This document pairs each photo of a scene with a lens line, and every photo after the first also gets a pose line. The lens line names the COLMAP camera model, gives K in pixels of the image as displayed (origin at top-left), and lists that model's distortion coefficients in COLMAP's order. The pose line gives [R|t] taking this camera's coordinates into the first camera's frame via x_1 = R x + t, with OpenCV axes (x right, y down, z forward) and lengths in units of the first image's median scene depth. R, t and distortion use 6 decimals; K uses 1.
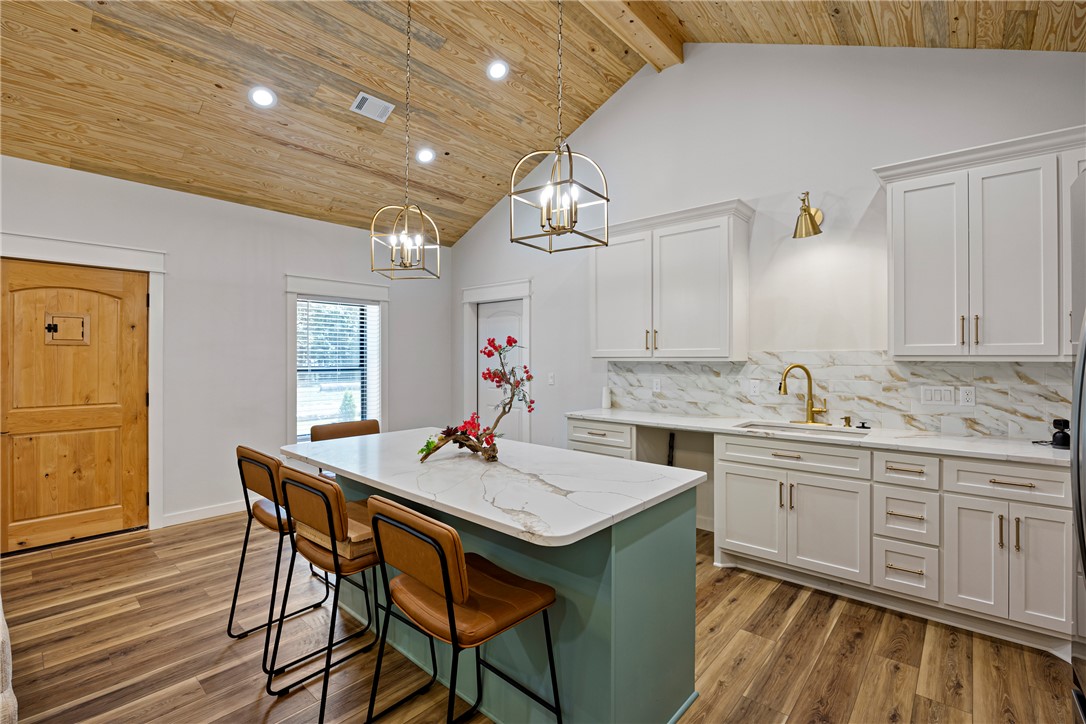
lens RADIAL K [[488.7, 0, 544.3], [0, 488.7, 353.3], [0, 0, 1]] dist [-0.019070, 0.000437]
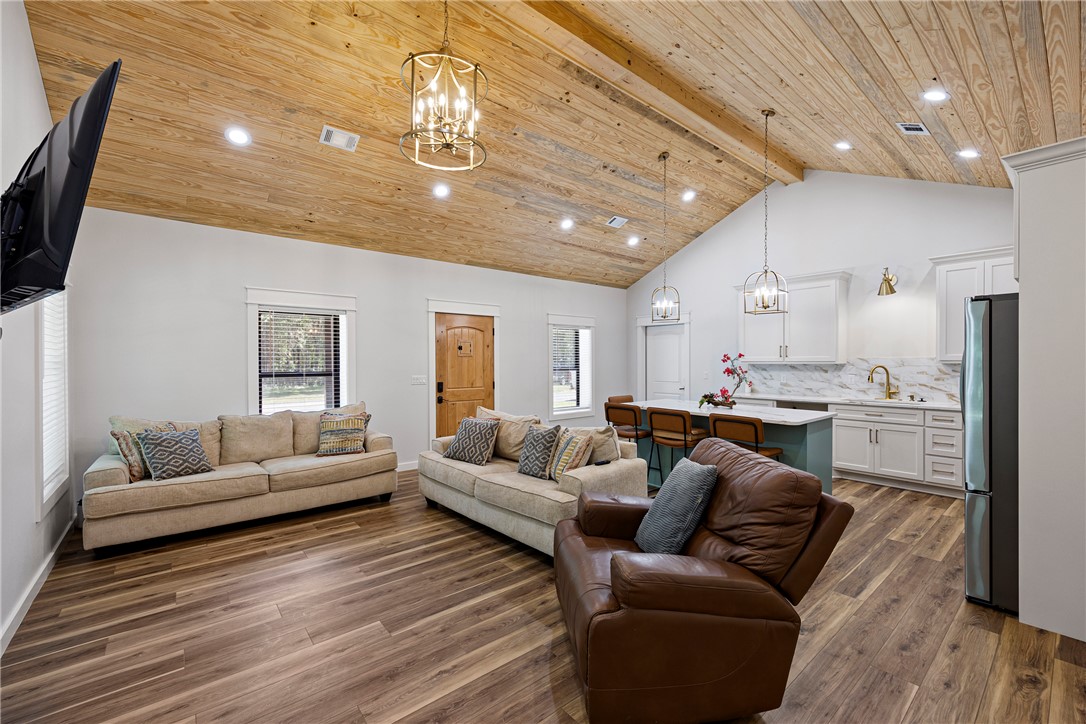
lens RADIAL K [[445.3, 0, 543.0], [0, 445.3, 362.0], [0, 0, 1]] dist [-0.000987, -0.000233]
pose [[0.987429, -0.003268, -0.158028, -0.397231], [0.005209, 0.999916, 0.011868, -0.014245], [0.157976, -0.012542, 0.987363, -0.724760]]
